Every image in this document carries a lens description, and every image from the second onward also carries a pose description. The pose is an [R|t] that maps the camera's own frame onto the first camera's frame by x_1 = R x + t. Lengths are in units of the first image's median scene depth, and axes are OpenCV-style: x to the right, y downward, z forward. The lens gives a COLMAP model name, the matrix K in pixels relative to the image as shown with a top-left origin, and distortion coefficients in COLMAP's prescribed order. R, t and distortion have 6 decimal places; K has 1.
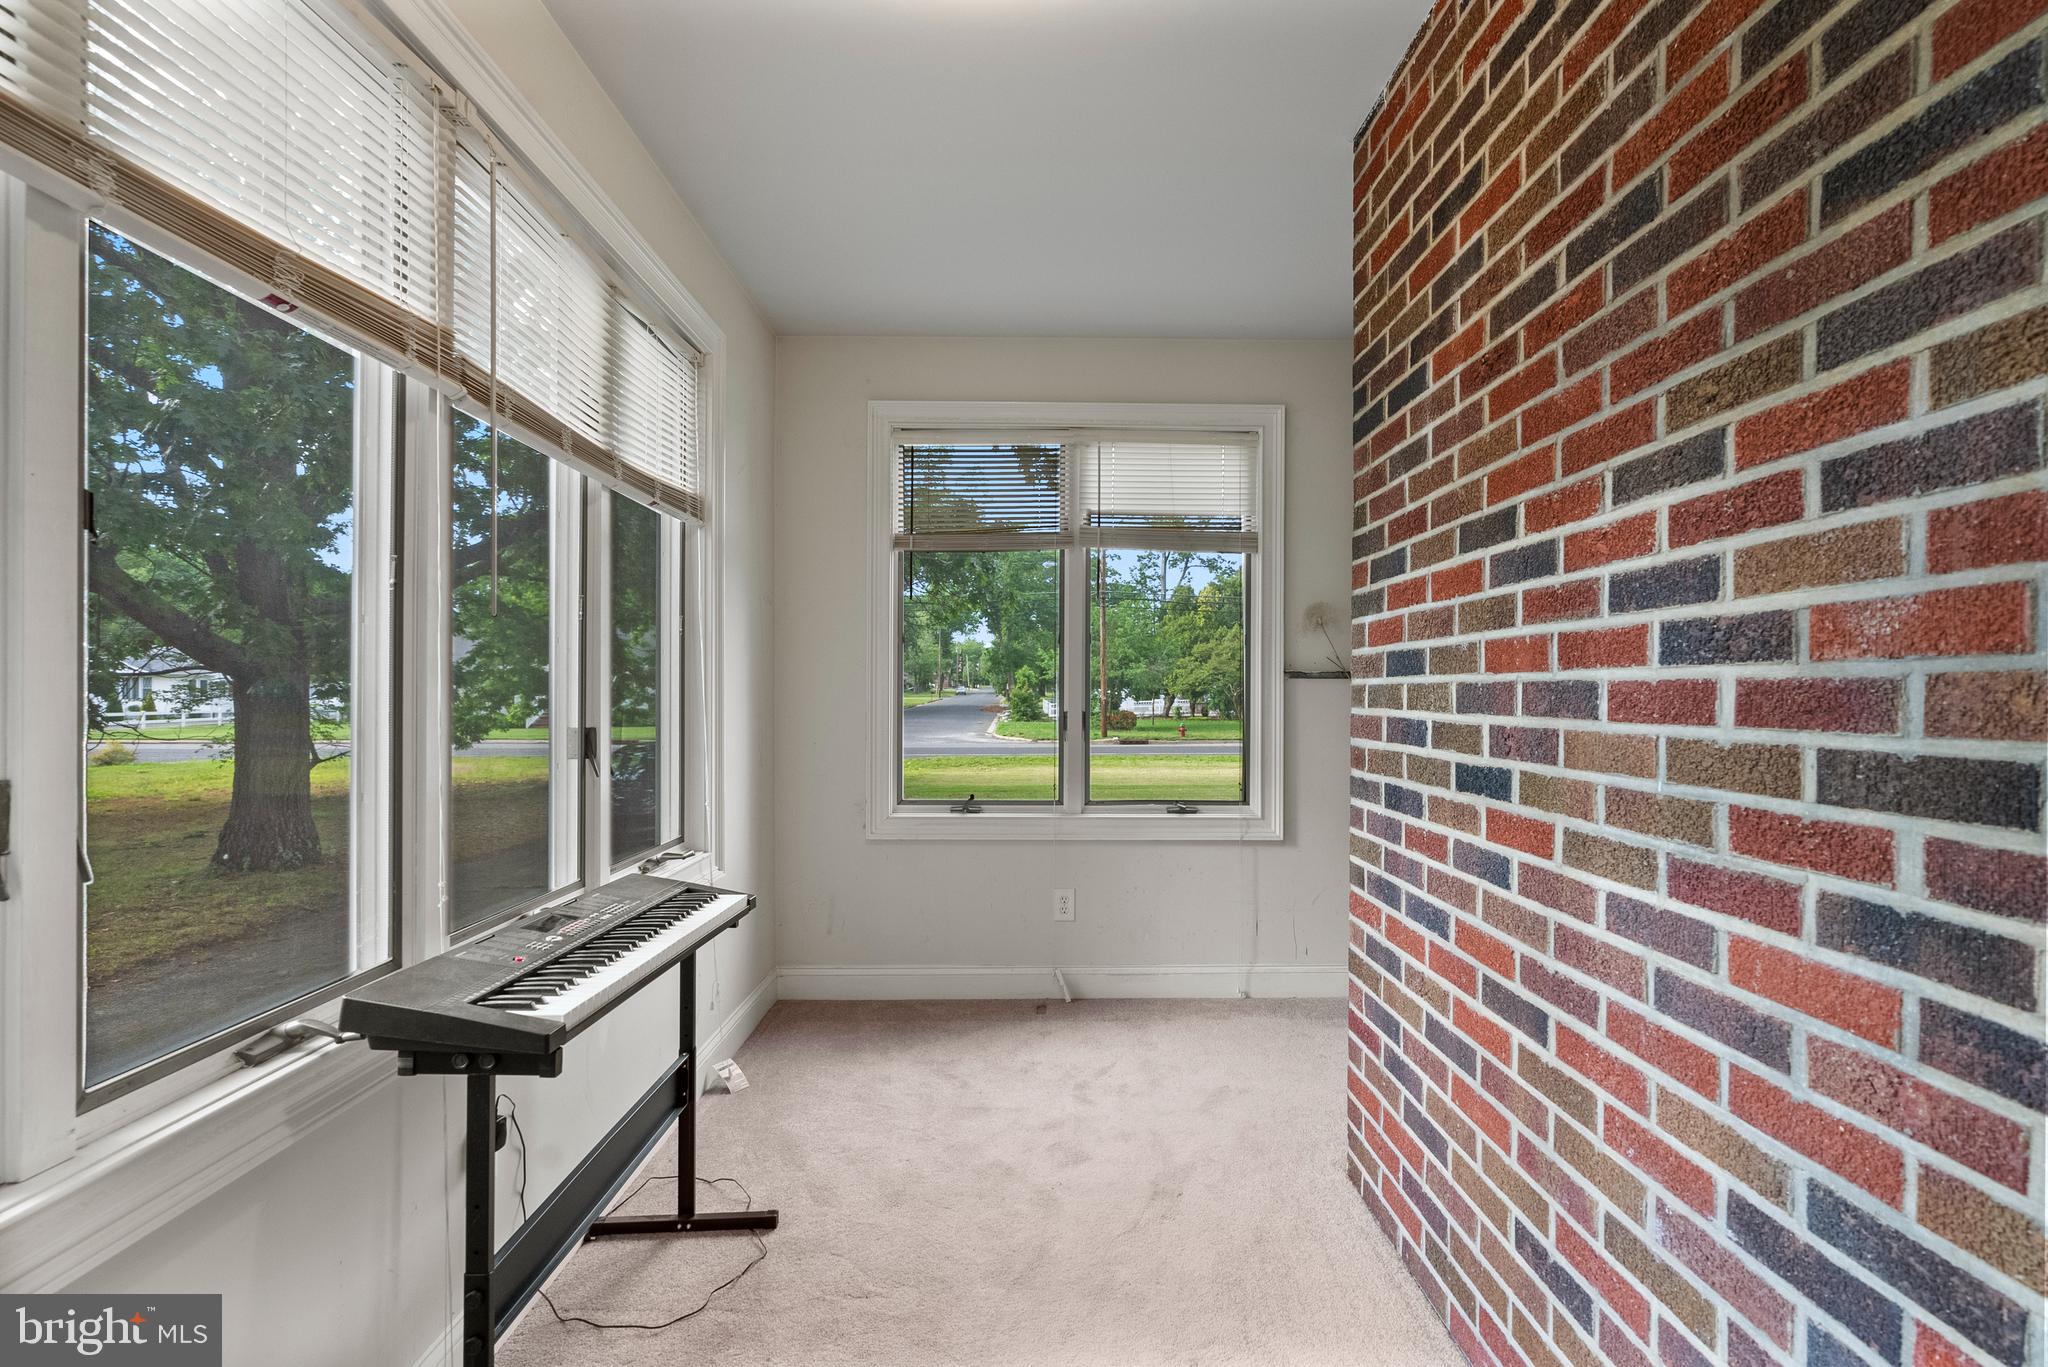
lens RADIAL K [[931.0, 0, 1035.8], [0, 931.0, 691.6], [0, 0, 1]] dist [-0.009814, 0.003946]
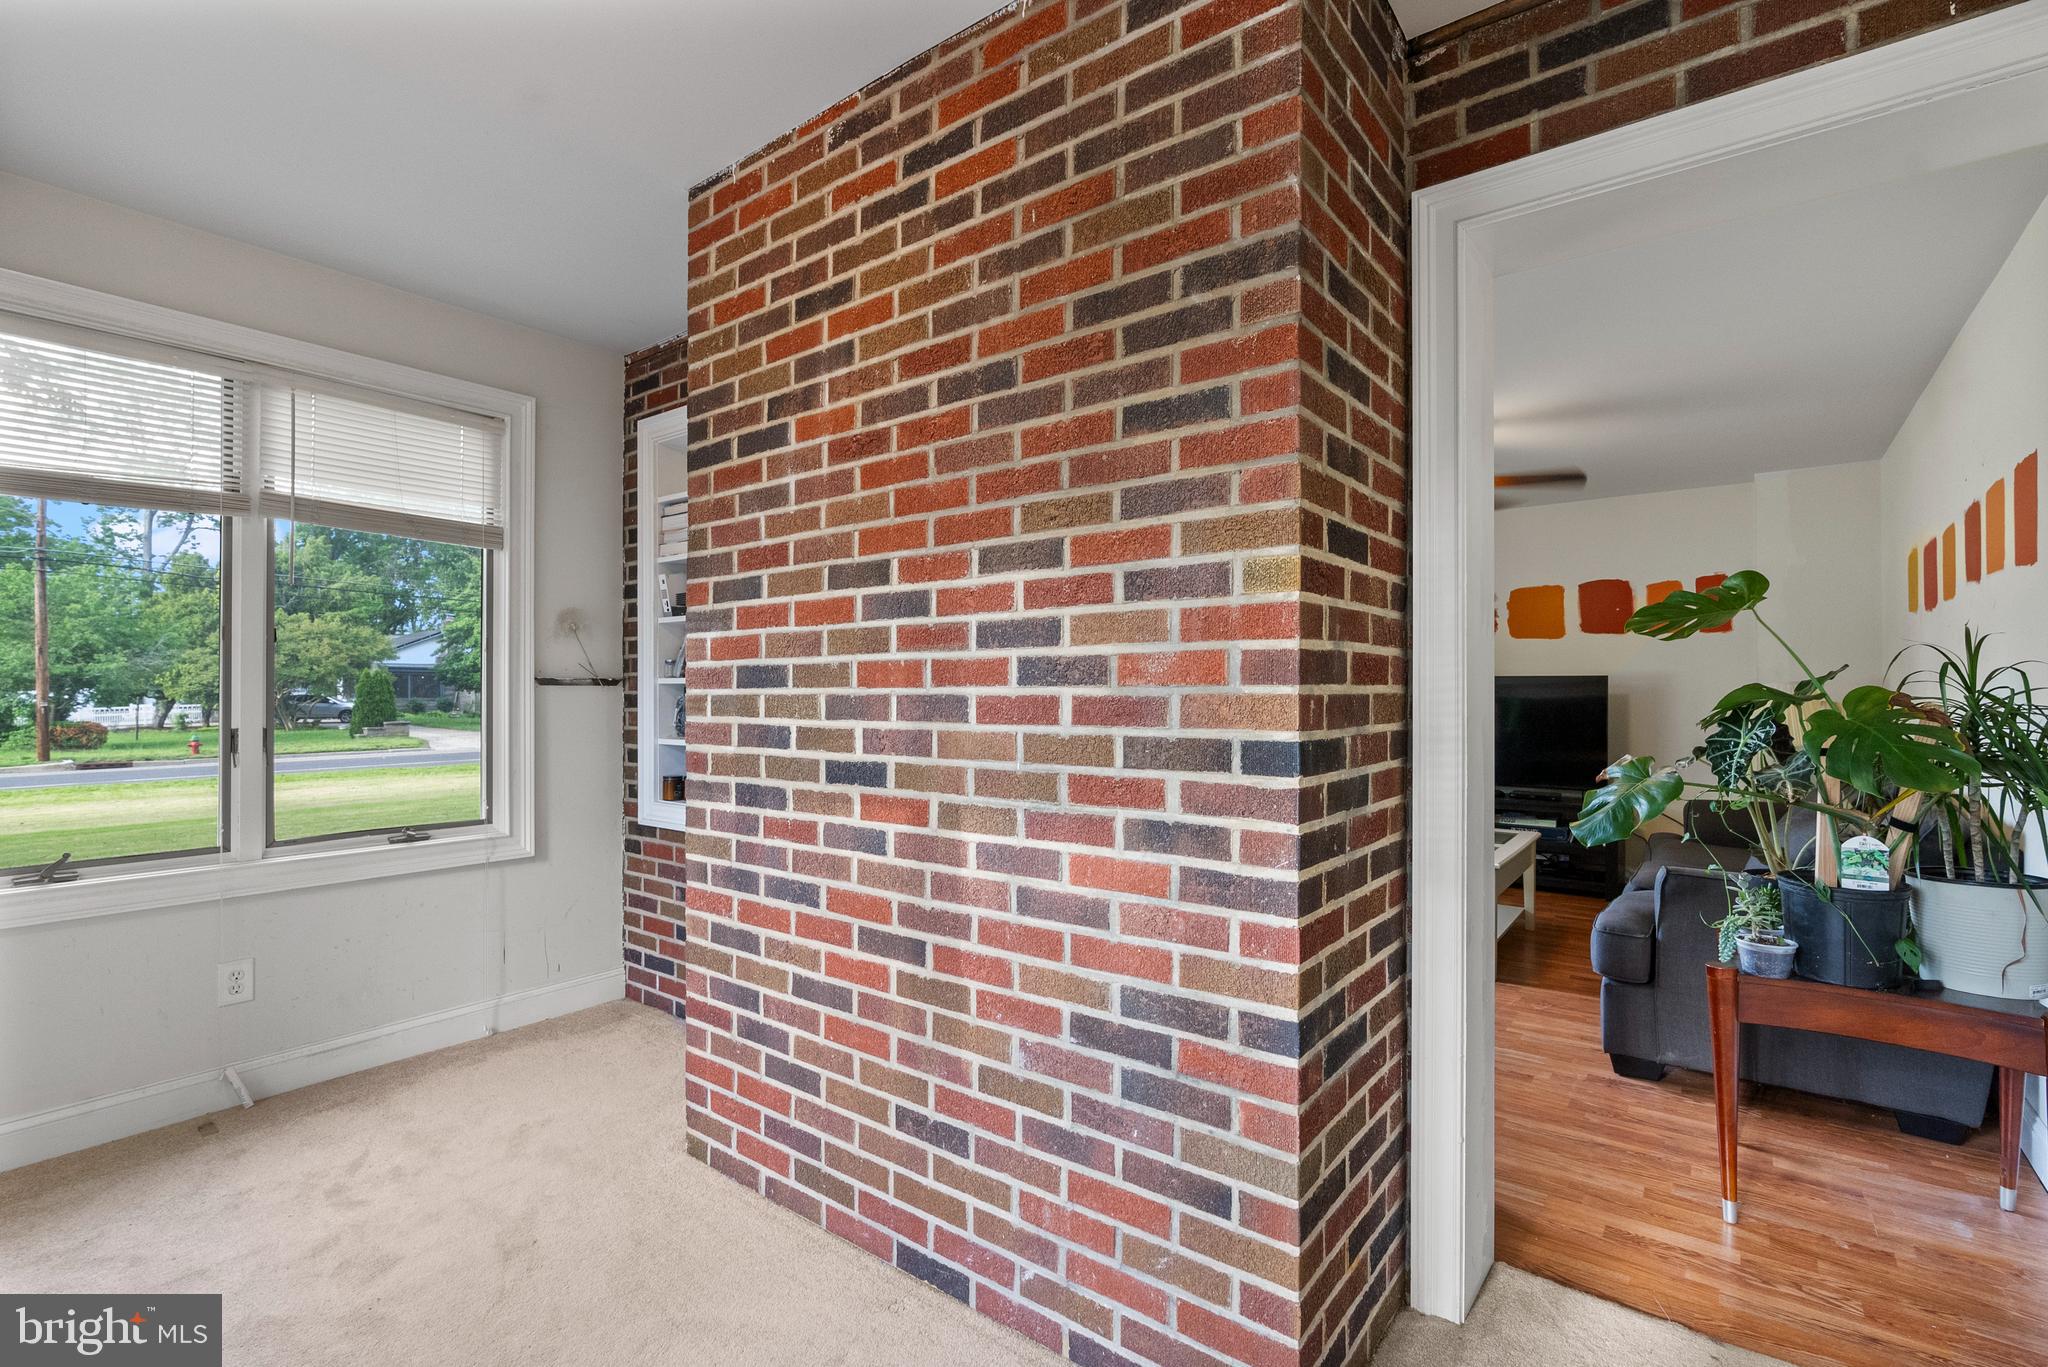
lens RADIAL K [[931.0, 0, 1035.3], [0, 931.0, 683.8], [0, 0, 1]] dist [-0.009814, 0.003946]
pose [[0.616050, -0.000813, 0.787707, -0.267737], [0.006699, 0.999969, -0.004208, -0.013150], [-0.787679, 0.007869, 0.616036, 0.023520]]
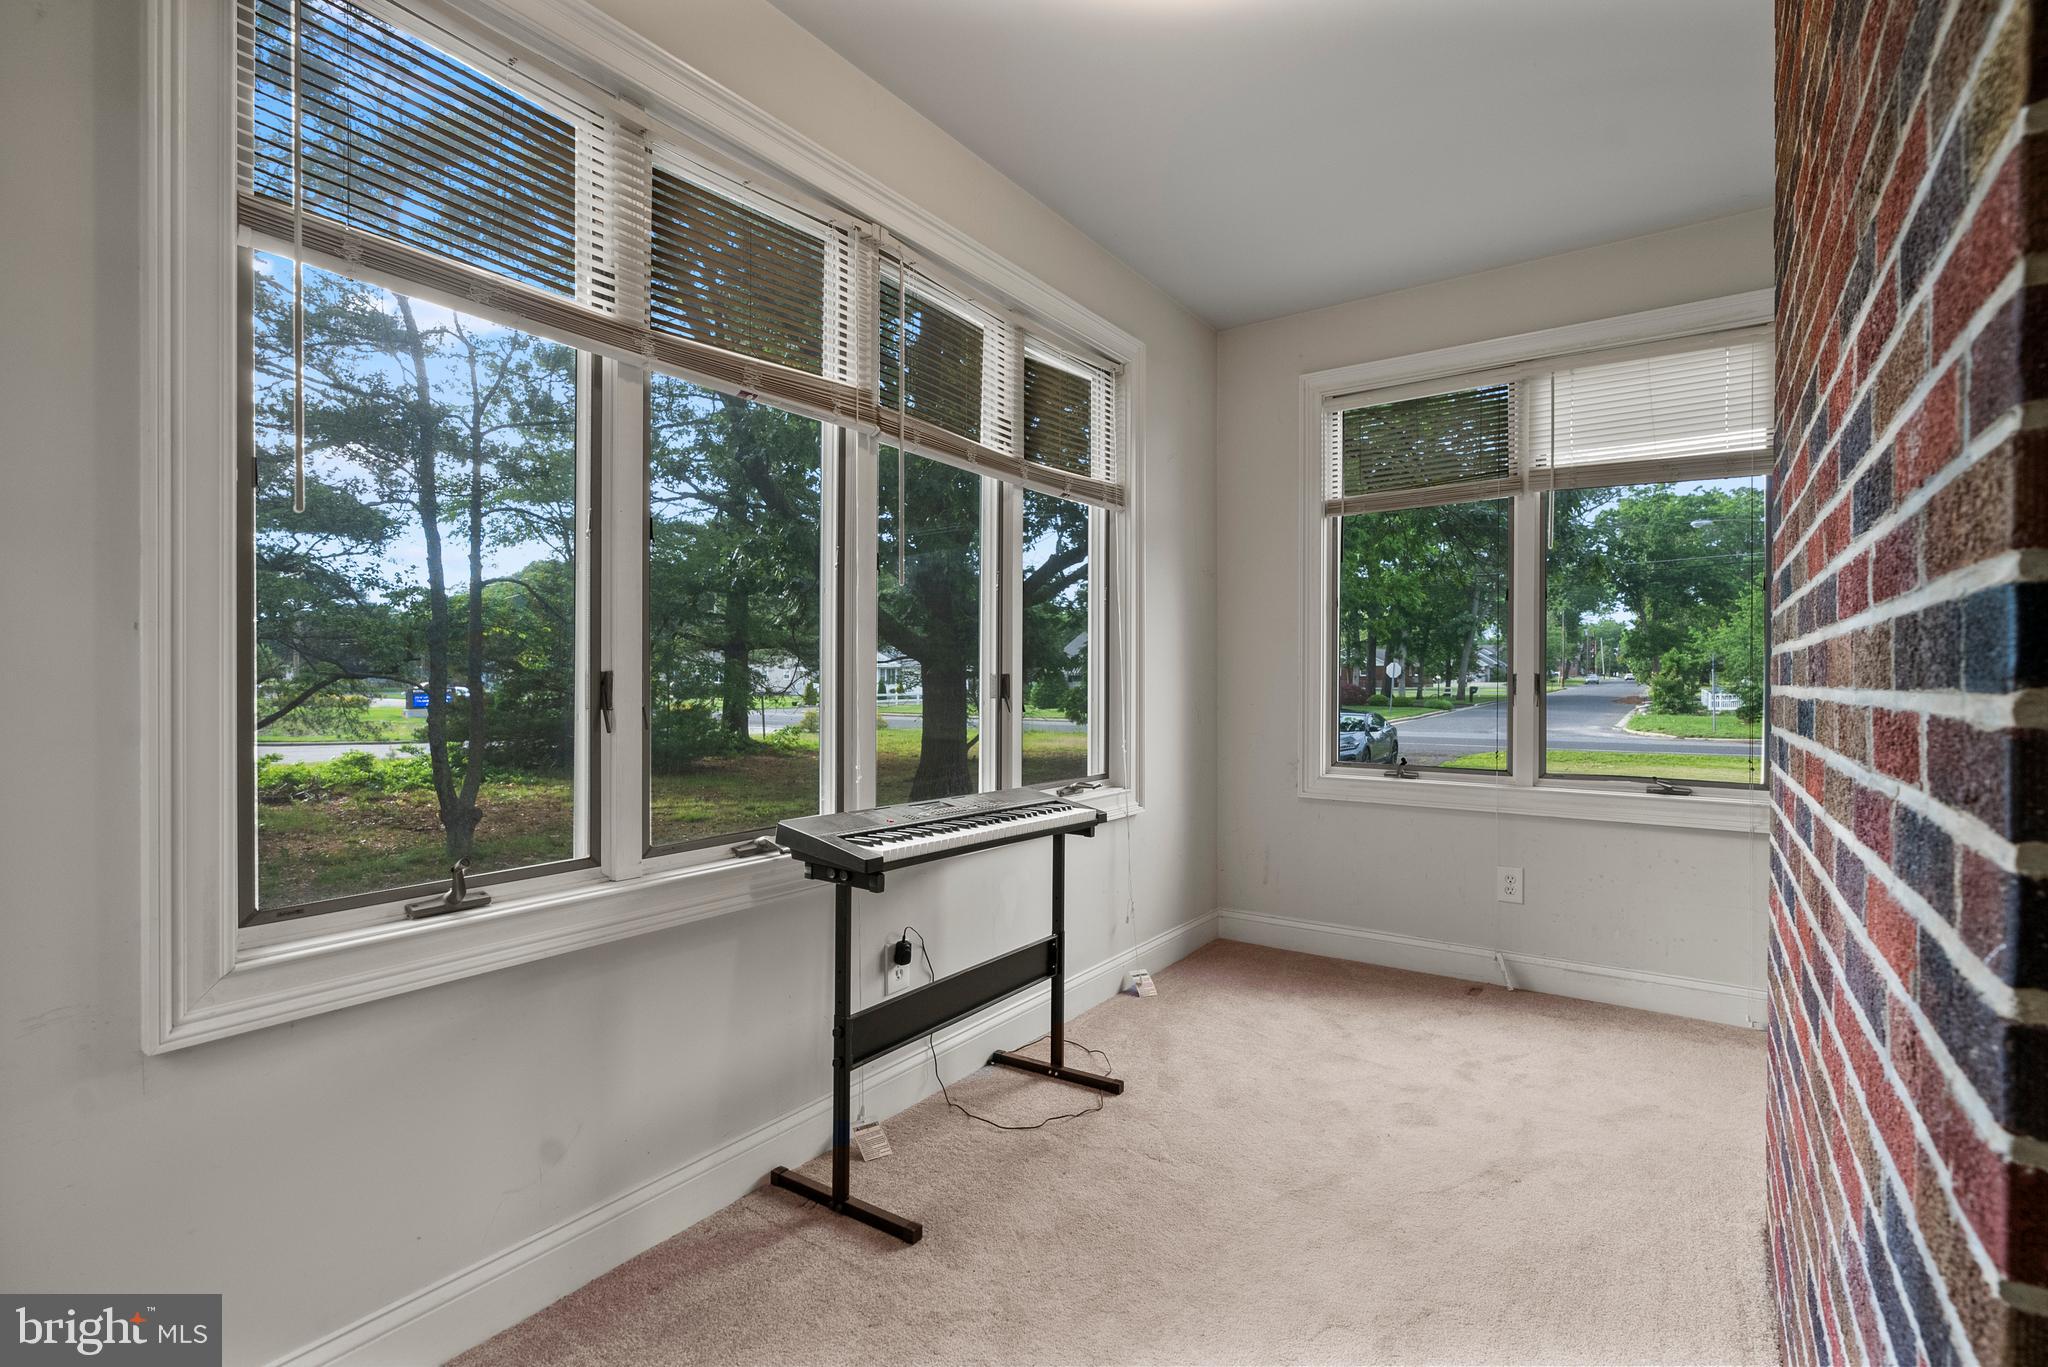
lens RADIAL K [[931.0, 0, 1037.2], [0, 931.0, 679.0], [0, 0, 1]] dist [-0.009814, 0.003946]
pose [[0.811676, -0.000402, -0.584107, 0.305332], [-0.000850, 0.999998, -0.001870, 0.047333], [0.584107, 0.002014, 0.811674, -0.021705]]
